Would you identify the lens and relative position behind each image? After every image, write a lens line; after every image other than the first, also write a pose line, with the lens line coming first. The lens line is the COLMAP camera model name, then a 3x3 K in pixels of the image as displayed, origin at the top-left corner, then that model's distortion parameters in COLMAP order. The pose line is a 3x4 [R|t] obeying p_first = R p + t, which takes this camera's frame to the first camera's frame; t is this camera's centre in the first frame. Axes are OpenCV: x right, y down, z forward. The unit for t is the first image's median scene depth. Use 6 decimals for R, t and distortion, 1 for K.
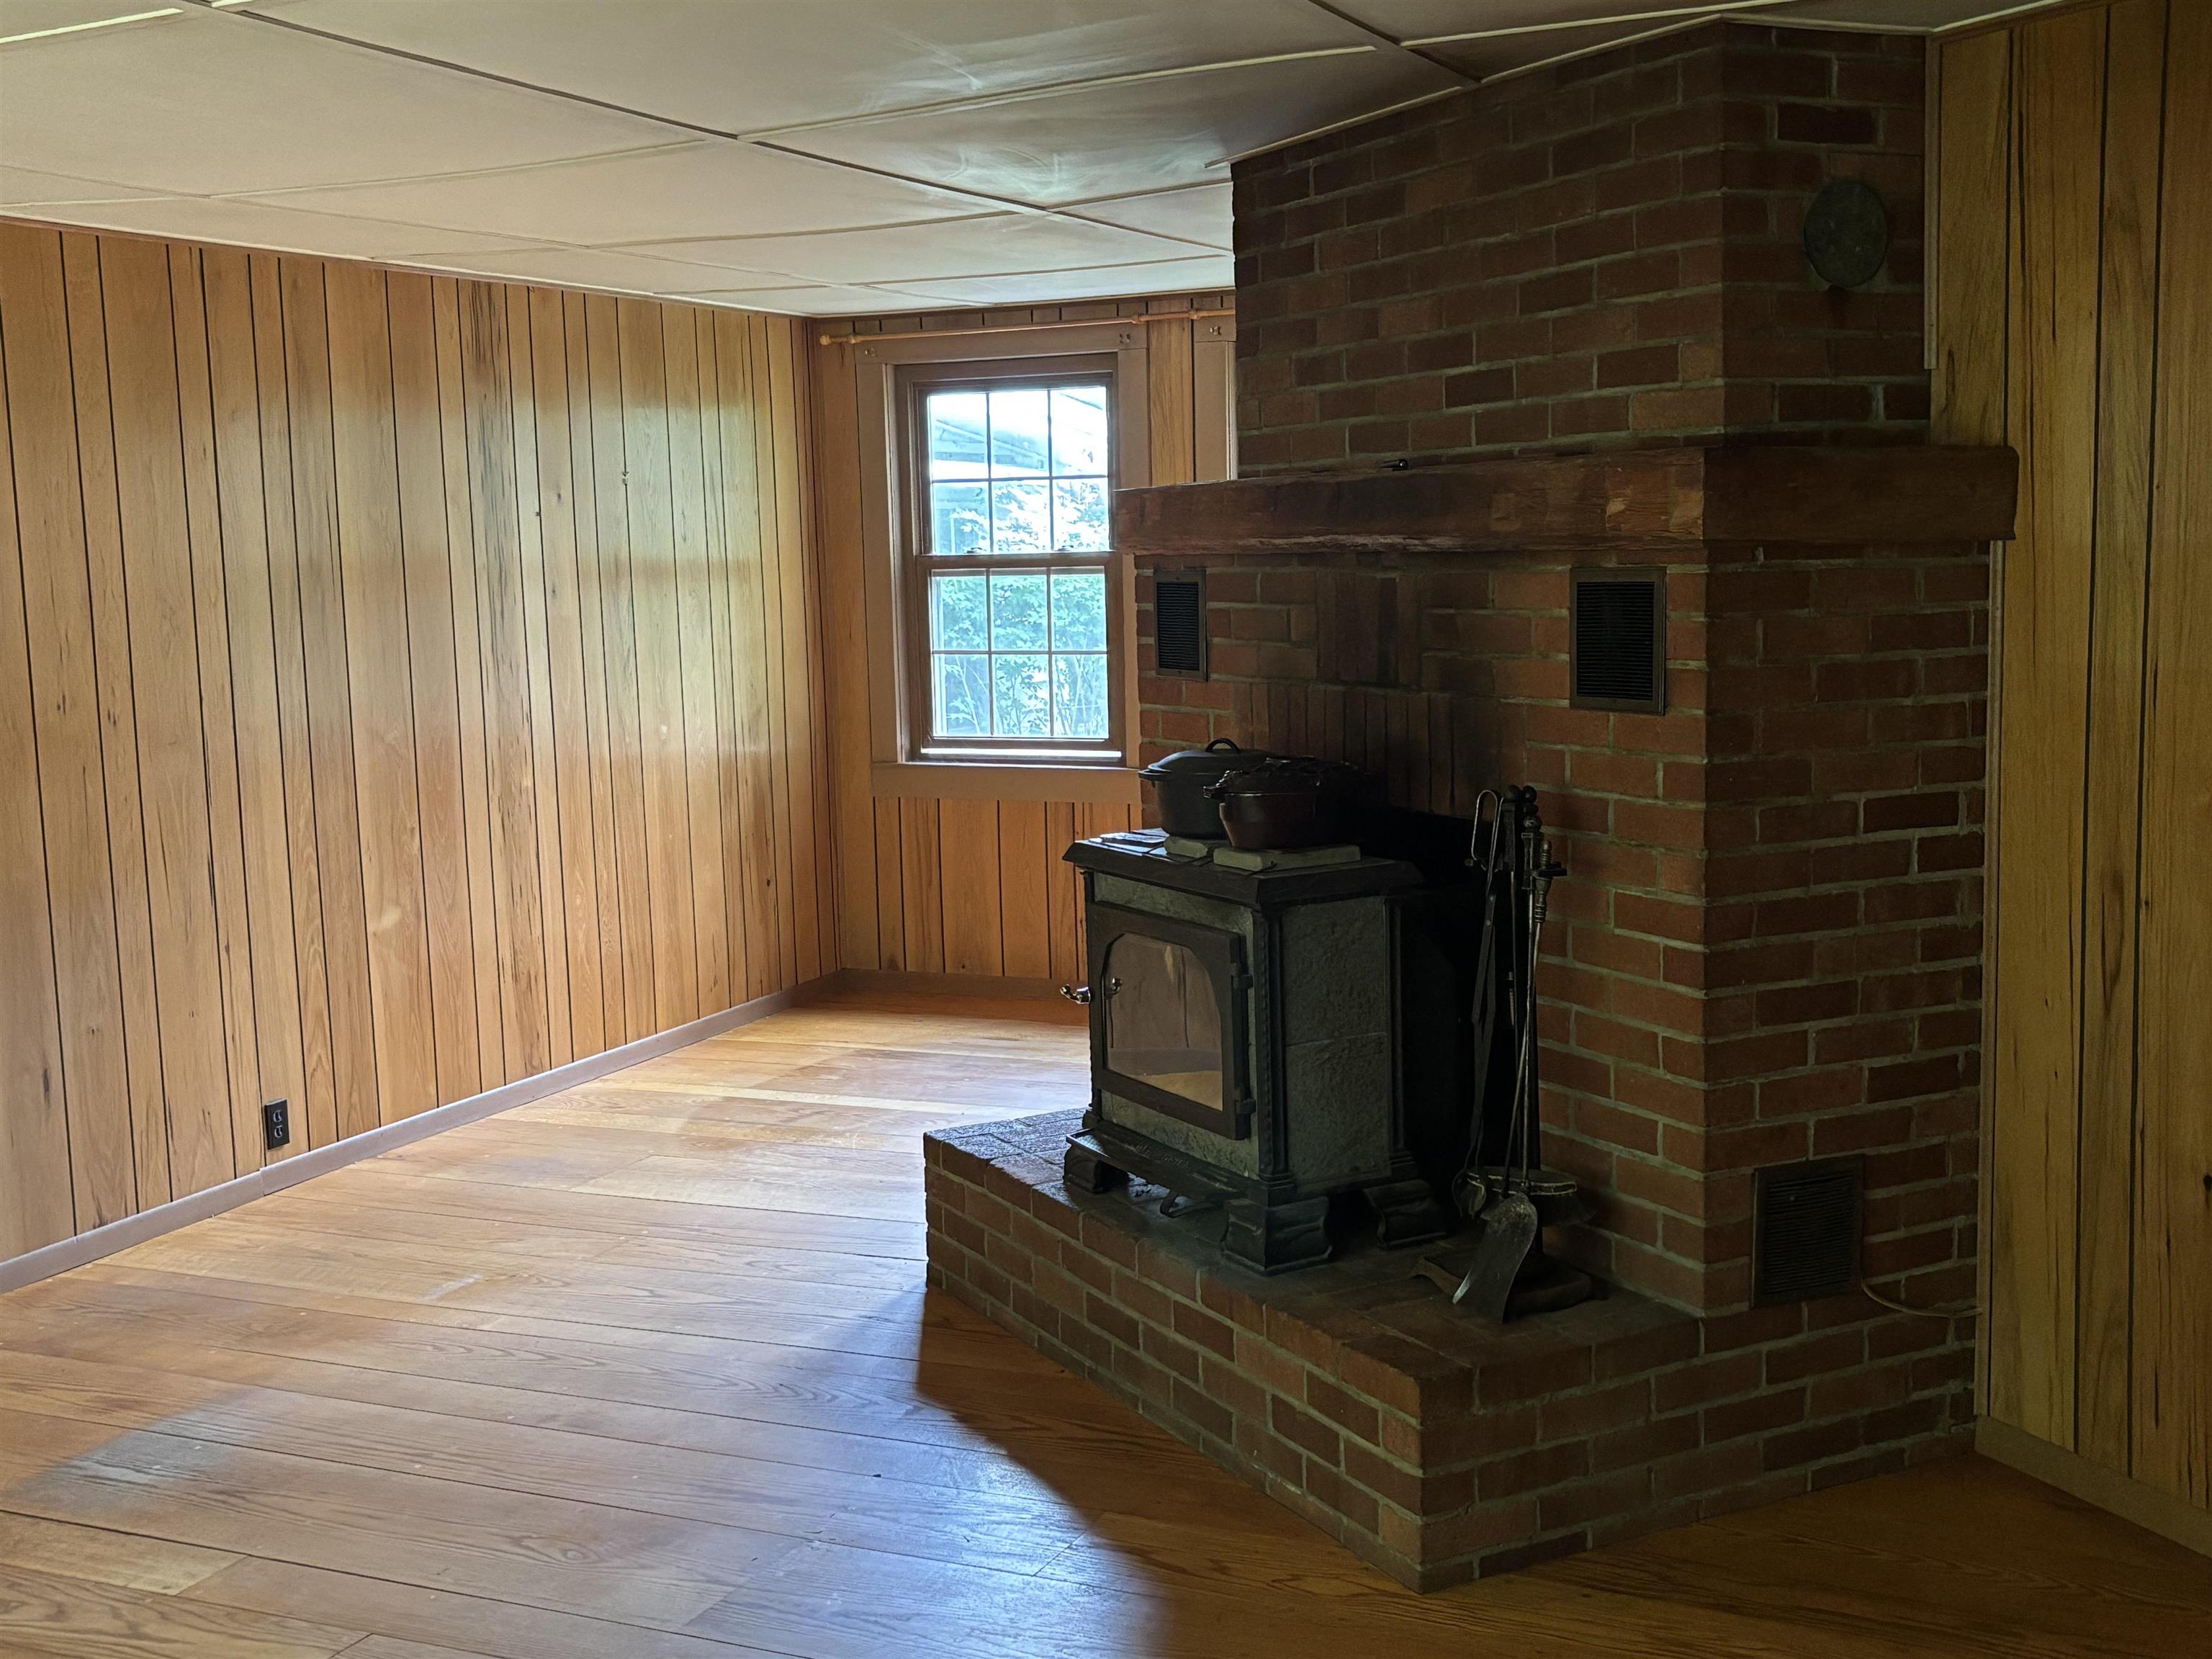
lens RADIAL K [[2449.2, 0, 1108.7], [0, 2449.2, 827.8], [0, 0, 1]] dist [0.226563, -0.610800]
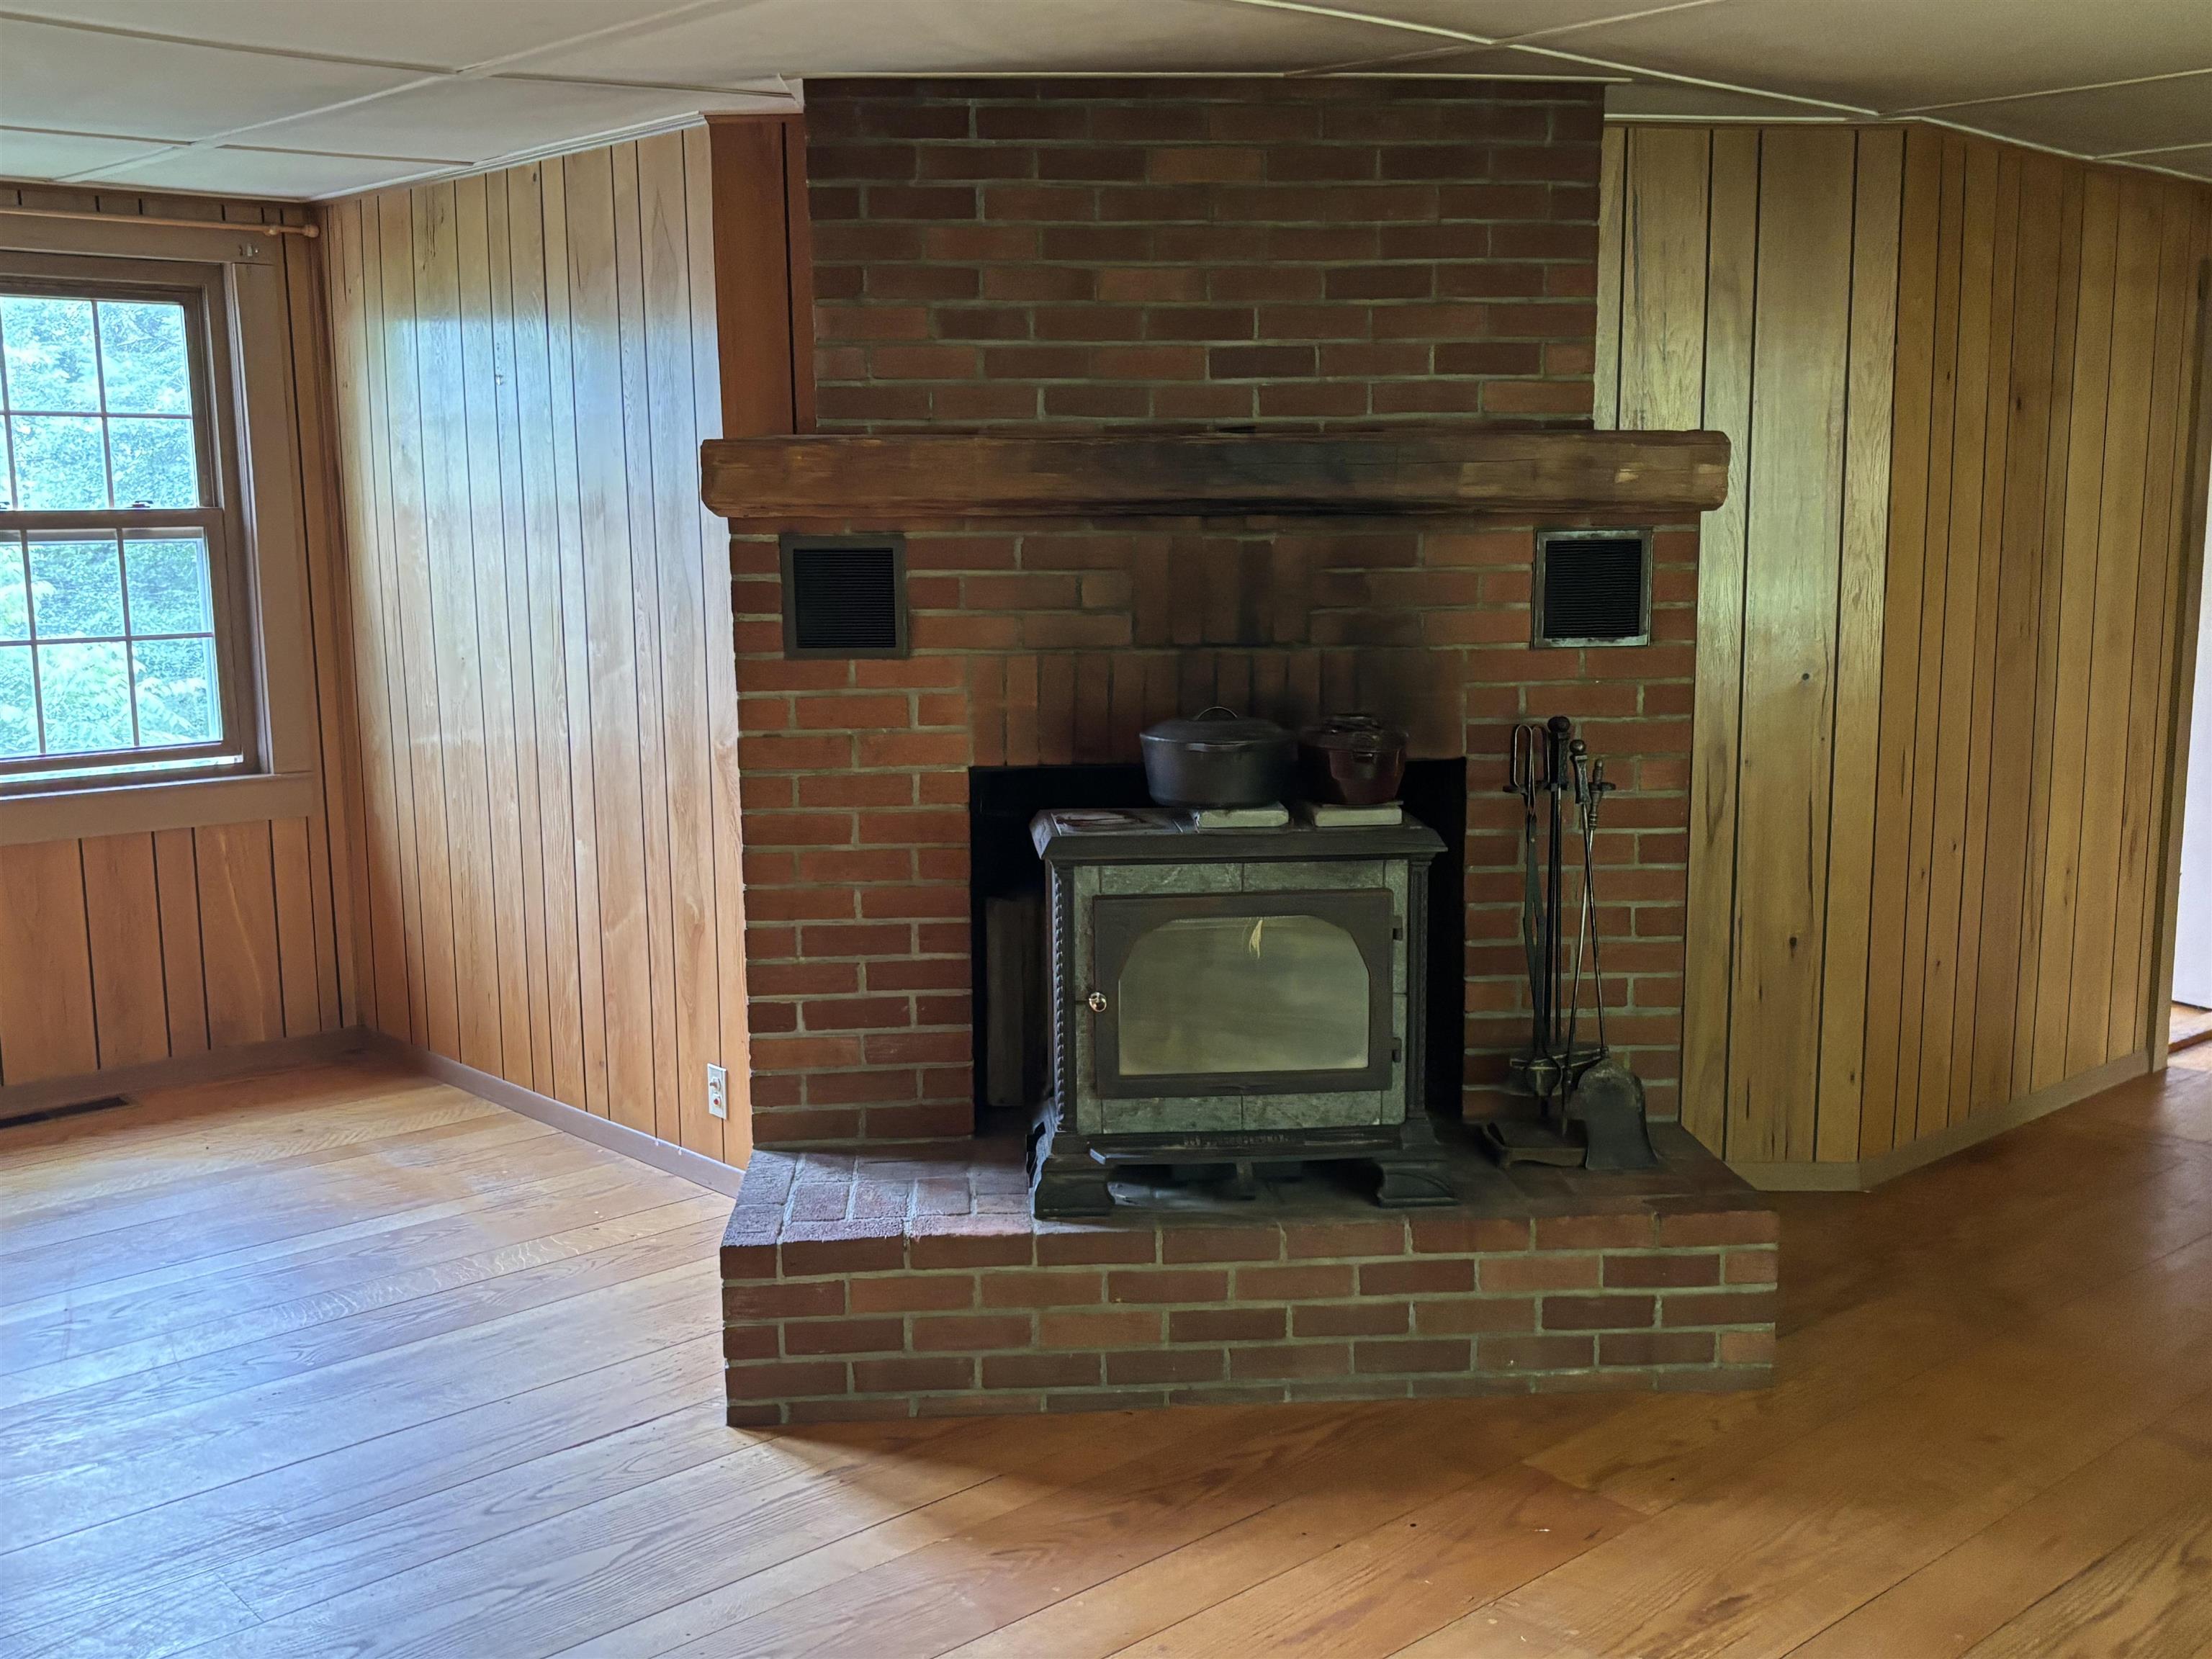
lens RADIAL K [[2180.6, 0, 1107.0], [0, 2180.6, 843.8], [0, 0, 1]] dist [0.170196, -0.484812]
pose [[0.395339, -0.118738, 0.910828, -0.796306], [0.104781, 0.990966, 0.083705, -0.061185], [-0.912539, 0.062346, 0.404209, 0.722408]]
